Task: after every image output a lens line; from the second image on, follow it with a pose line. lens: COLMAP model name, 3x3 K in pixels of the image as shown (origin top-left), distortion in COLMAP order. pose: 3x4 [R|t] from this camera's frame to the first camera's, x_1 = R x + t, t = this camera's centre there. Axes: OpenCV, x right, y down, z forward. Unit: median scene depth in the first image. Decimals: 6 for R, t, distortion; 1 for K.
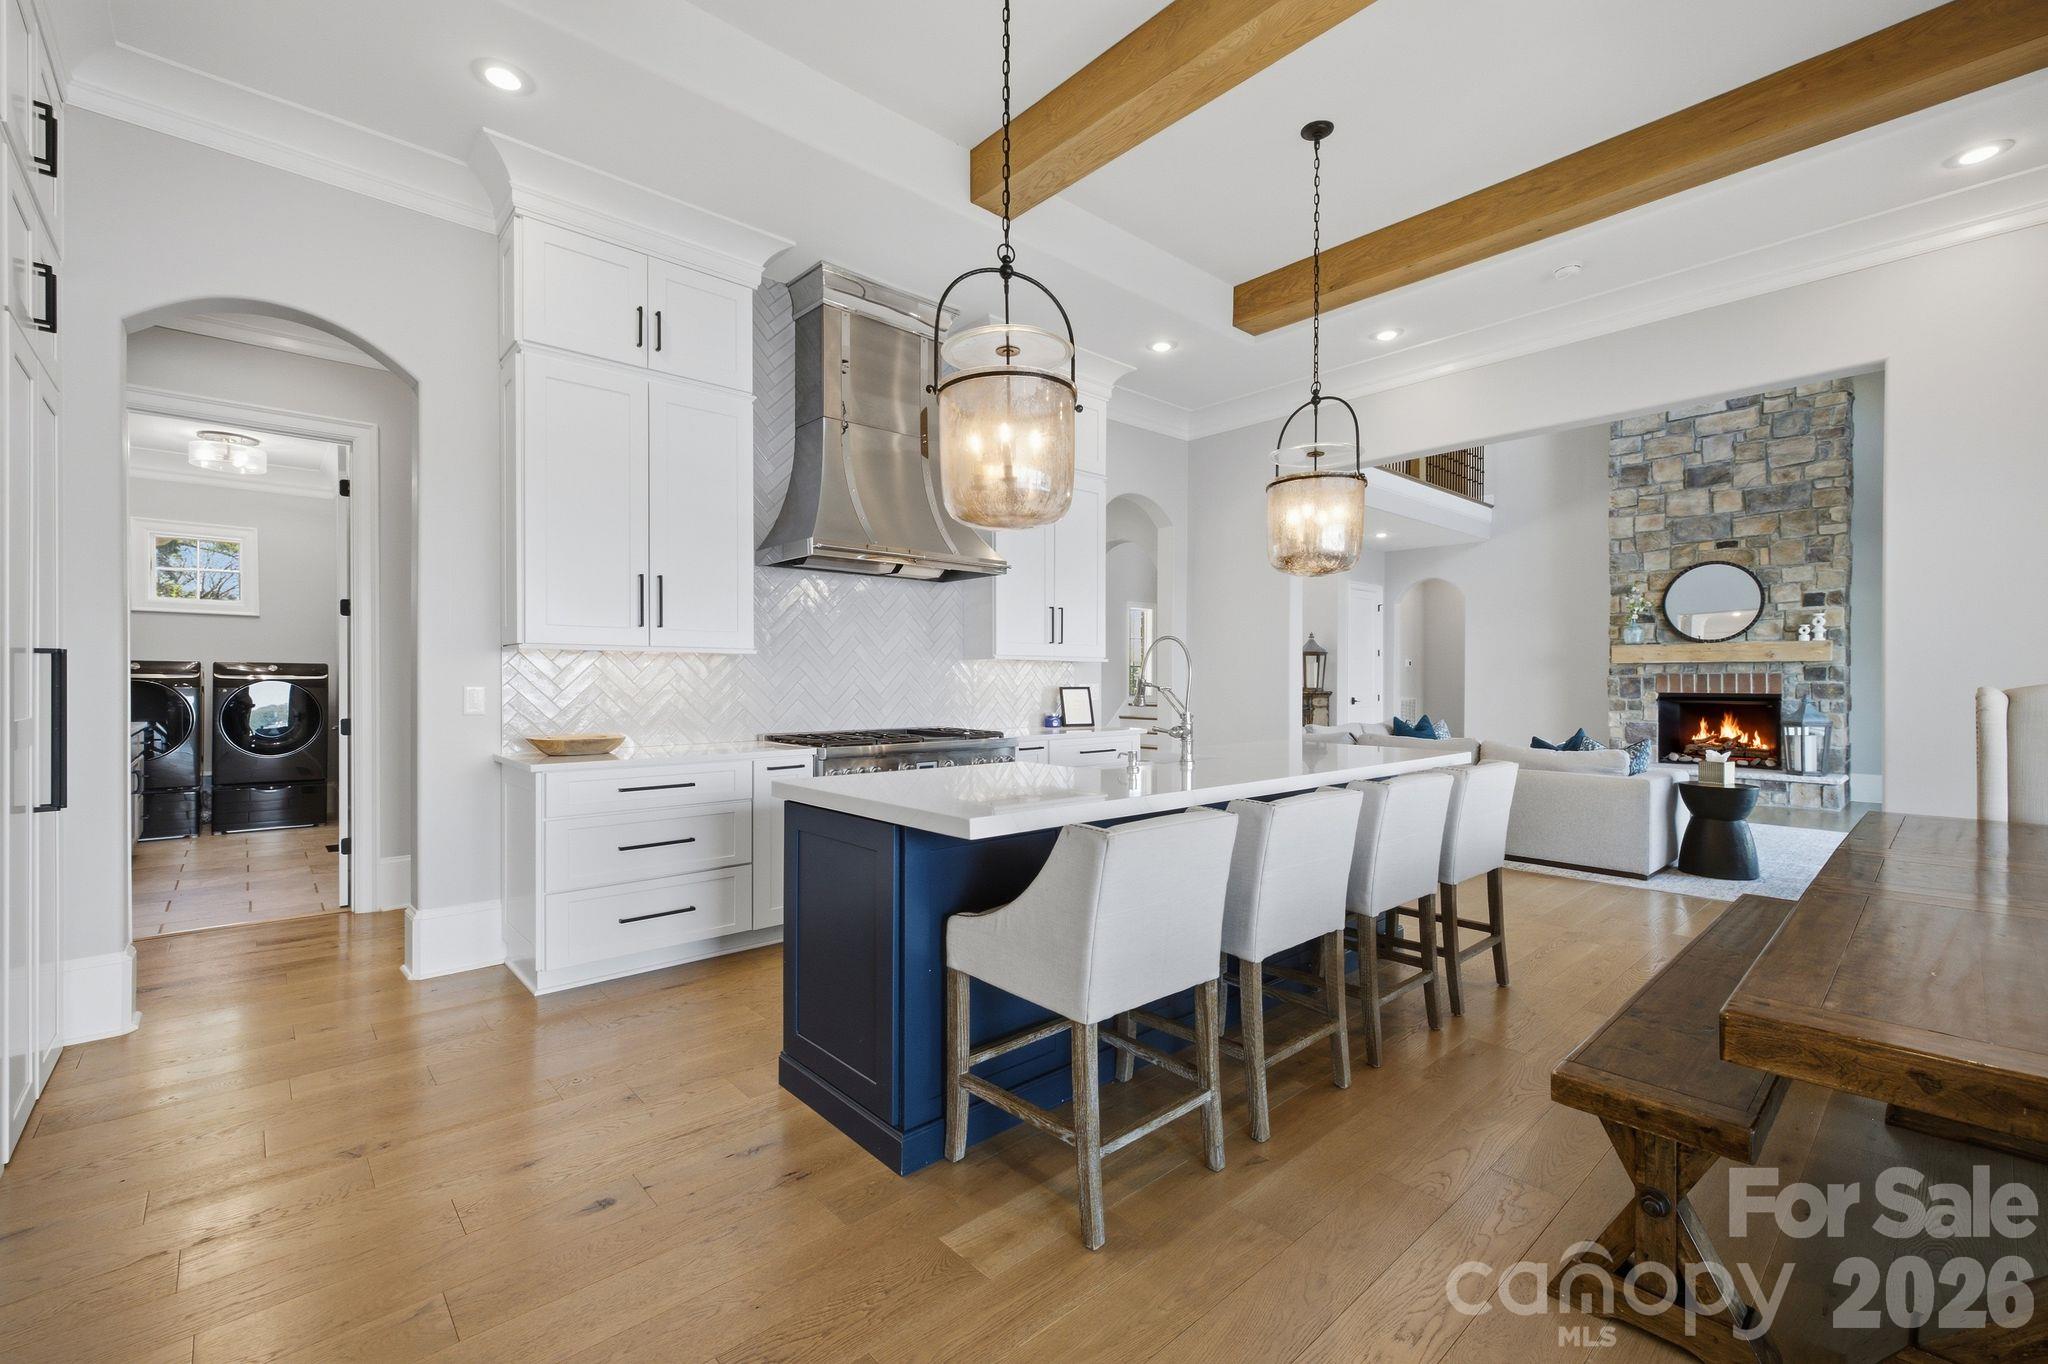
lens RADIAL K [[856.6, 0, 1037.1], [0, 856.6, 687.9], [0, 0, 1]] dist [-0.000907, 0.000194]
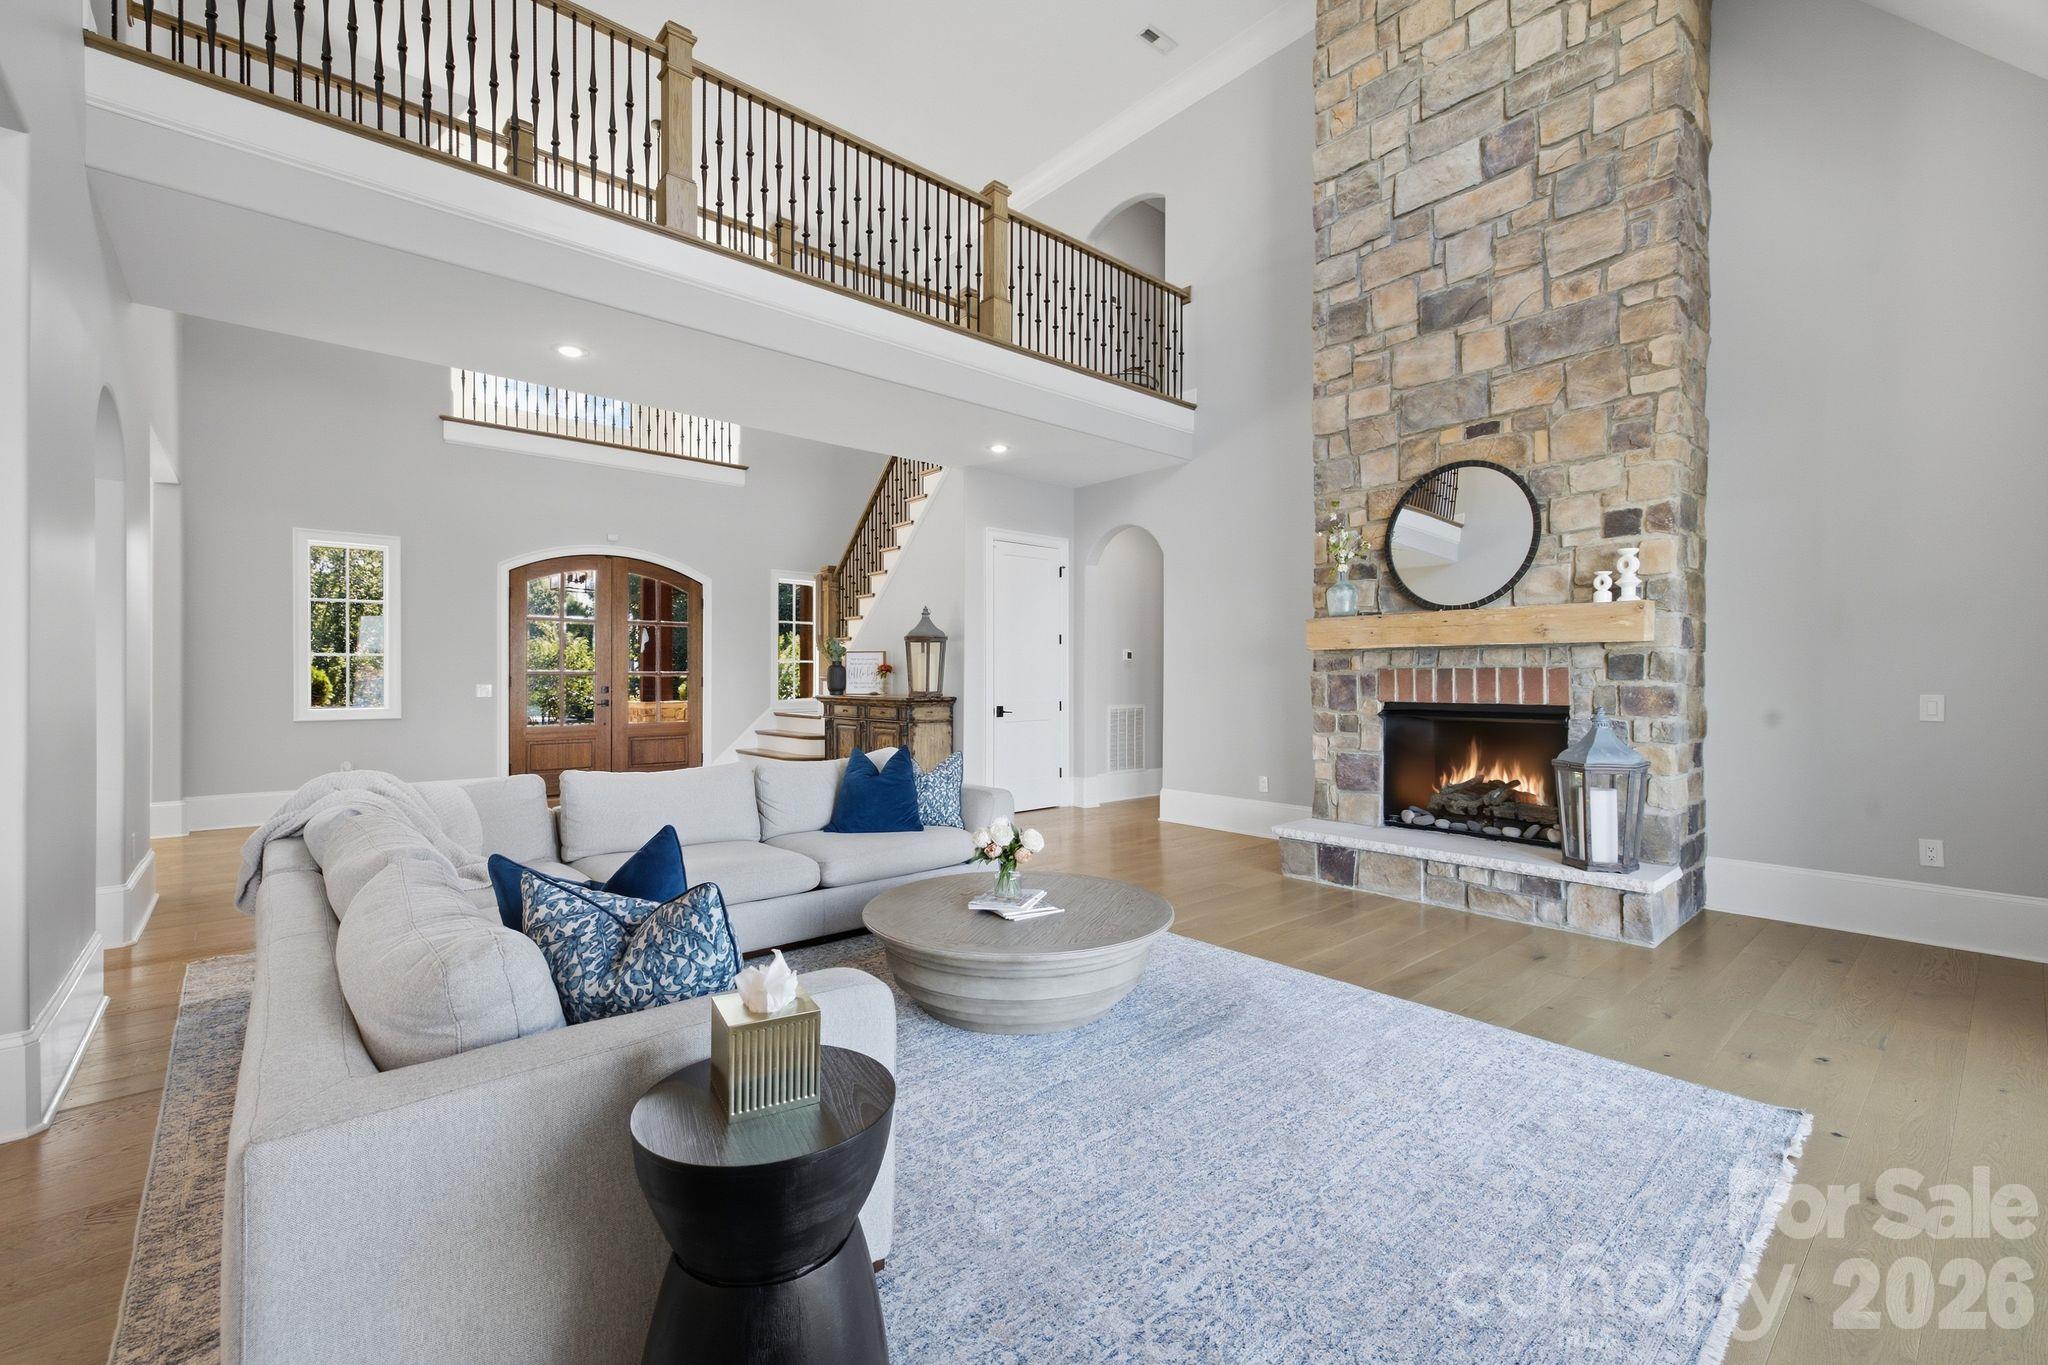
lens RADIAL K [[856.6, 0, 1037.1], [0, 856.6, 688.4], [0, 0, 1]] dist [-0.000907, 0.000194]
pose [[0.999968, -0.001296, -0.007838, 0.529989], [0.001310, 0.999998, 0.001730, -0.004775], [0.007835, -0.001740, 0.999968, 0.457122]]
